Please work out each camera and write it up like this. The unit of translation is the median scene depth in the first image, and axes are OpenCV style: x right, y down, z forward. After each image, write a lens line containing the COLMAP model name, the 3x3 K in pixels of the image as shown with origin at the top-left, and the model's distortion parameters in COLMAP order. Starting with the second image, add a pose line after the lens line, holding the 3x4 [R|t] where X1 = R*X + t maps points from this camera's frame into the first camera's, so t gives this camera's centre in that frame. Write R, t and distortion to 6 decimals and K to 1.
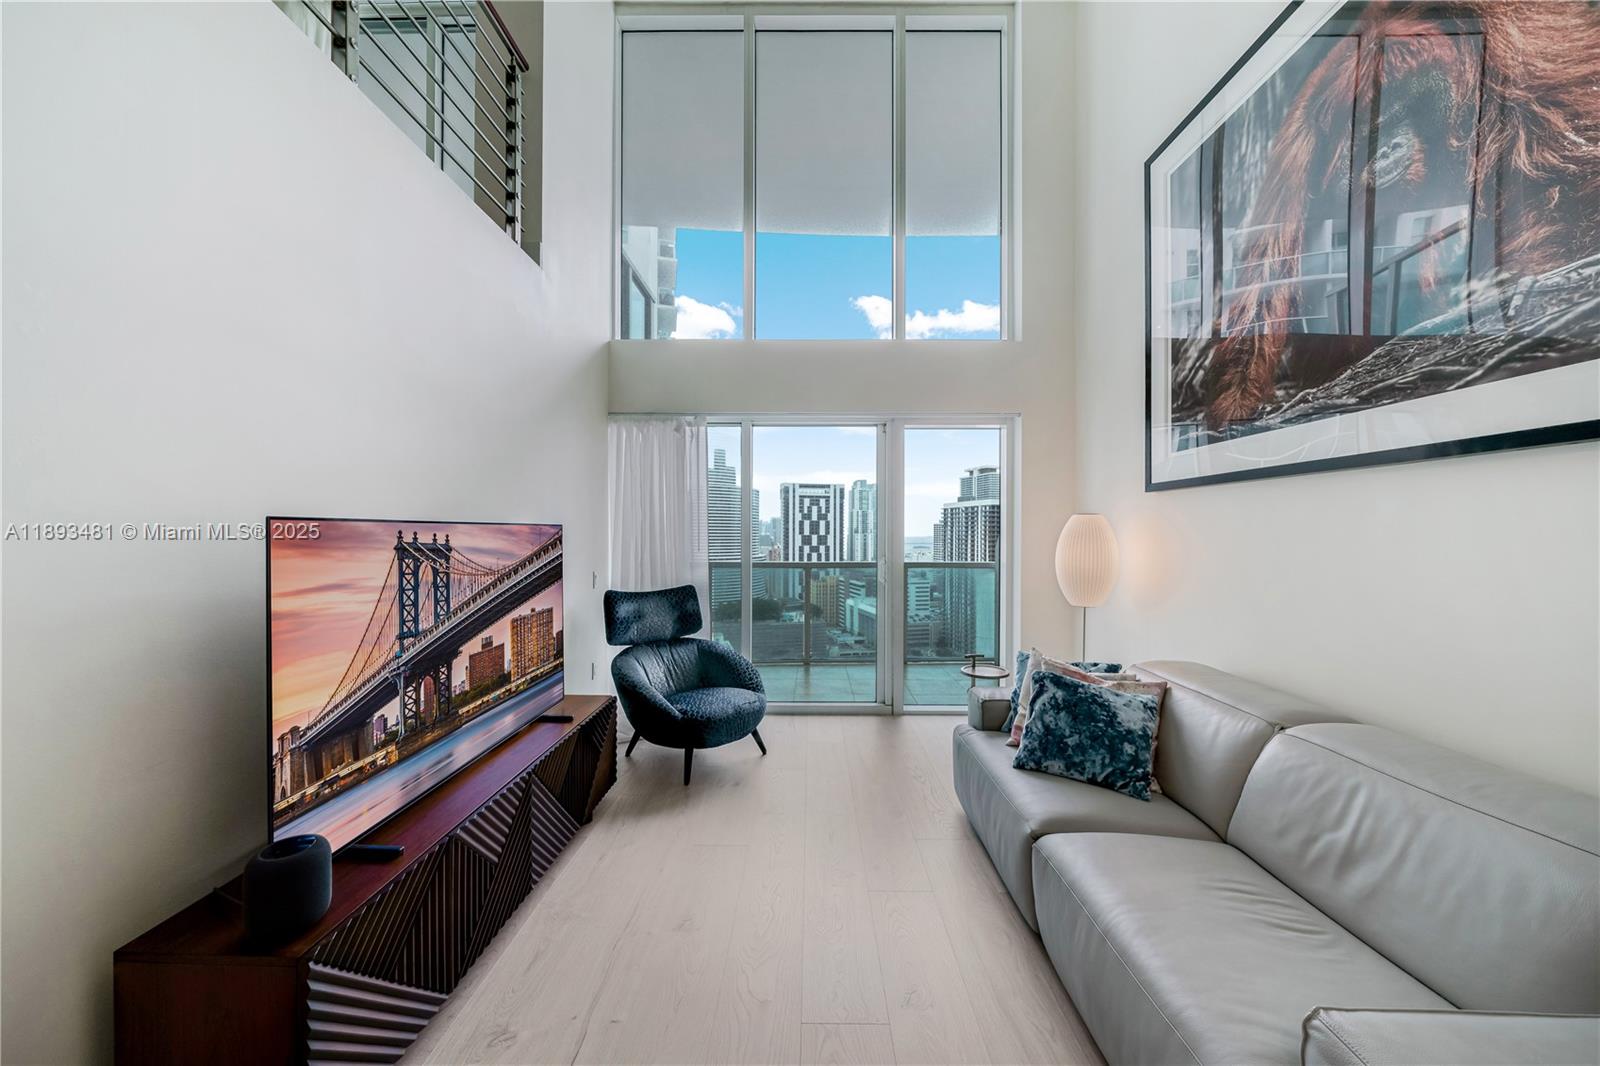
lens RADIAL K [[556.3, 0, 803.5], [0, 556.3, 535.1], [0, 0, 1]] dist [-0.010332, 0.002674]
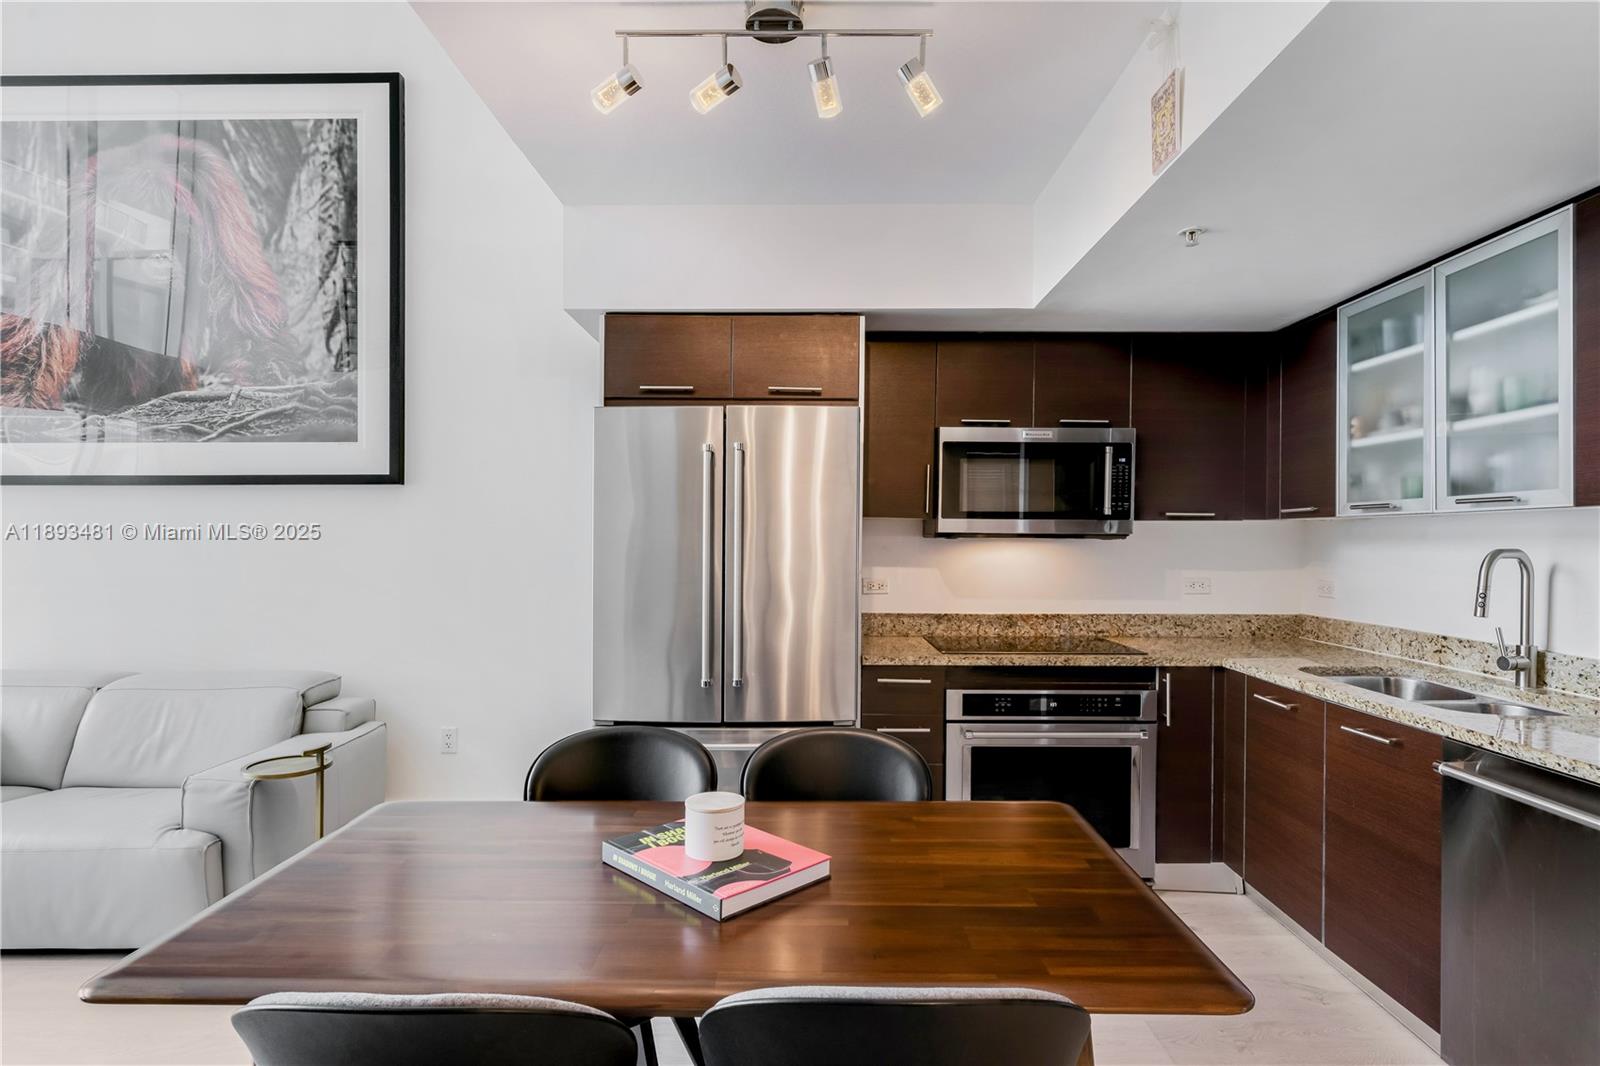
lens RADIAL K [[852.0, 0, 800.0], [0, 852.0, 533.0], [0, 0, 1]] dist [-0.001804, 0.002219]
pose [[-0.004655, 0.005238, 0.999975, -0.769097], [0.001329, 0.999985, -0.005232, 0.003295], [-0.999988, 0.001305, -0.004662, -0.422362]]
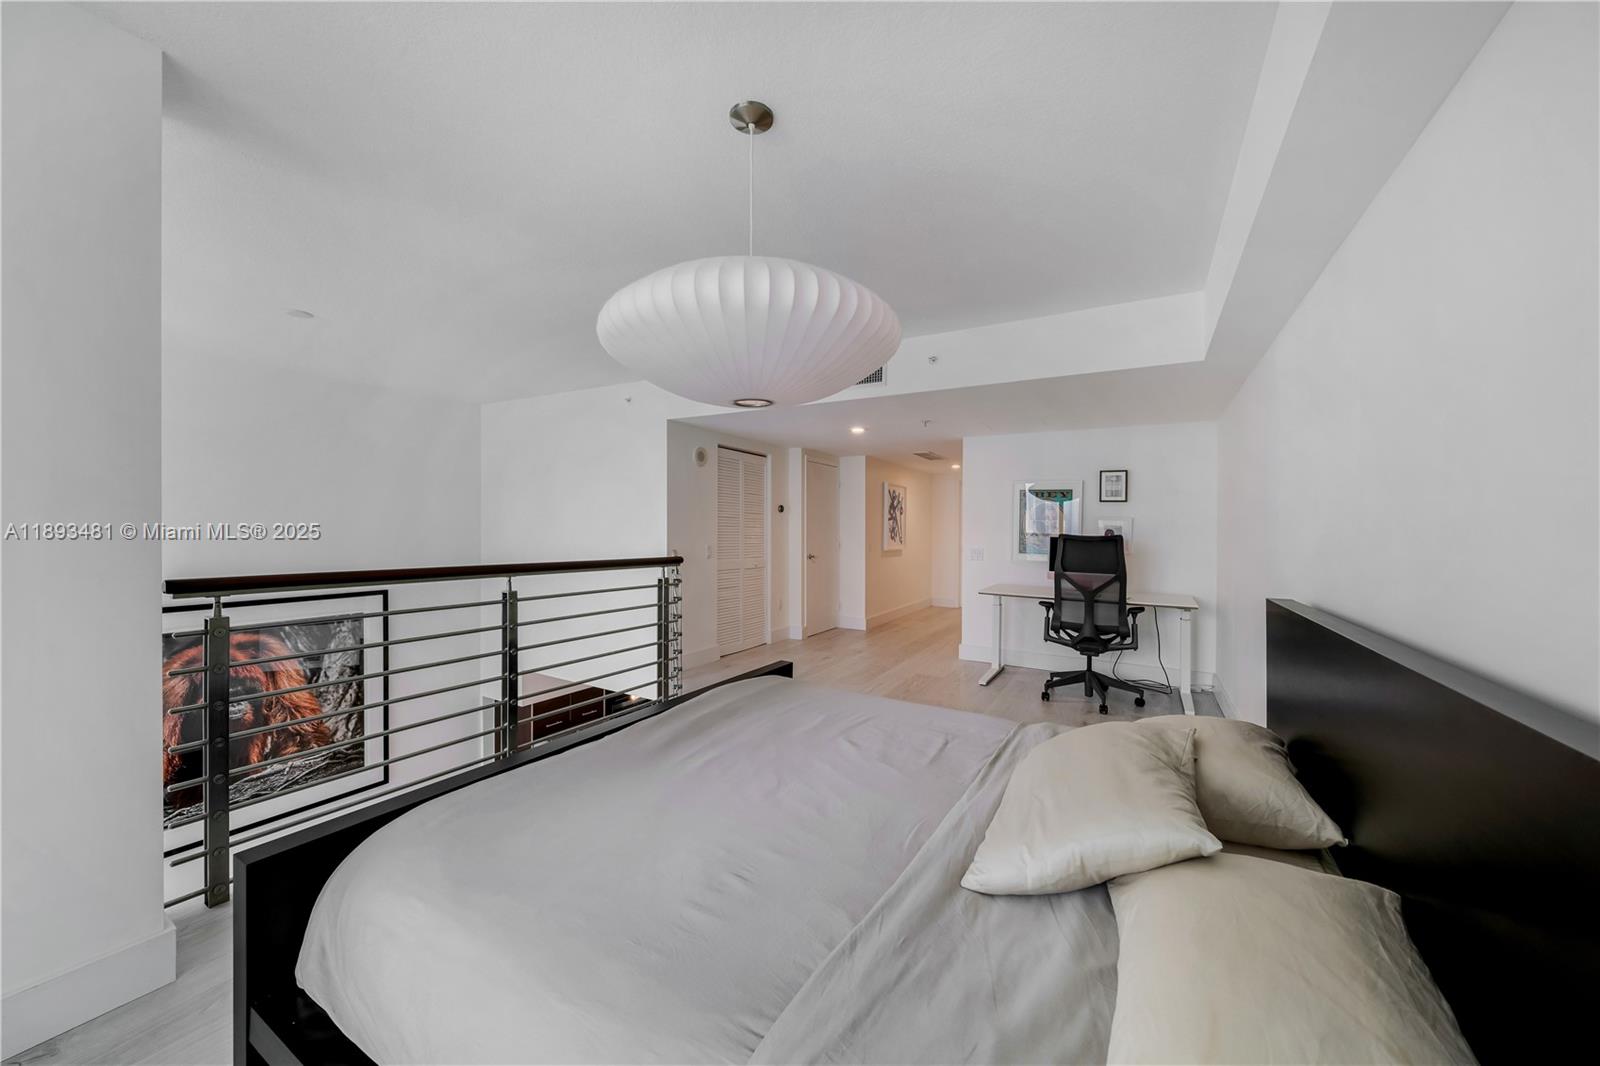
lens RADIAL K [[577.3, 0, 804.9], [0, 577.3, 537.5], [0, 0, 1]] dist [0.017952, -0.000021]
pose [[-0.869348, 0.000556, 0.494200, -1.737929], [-0.002659, 0.999980, -0.005802, -1.021039], [-0.494193, -0.006358, -0.869329, 1.443120]]
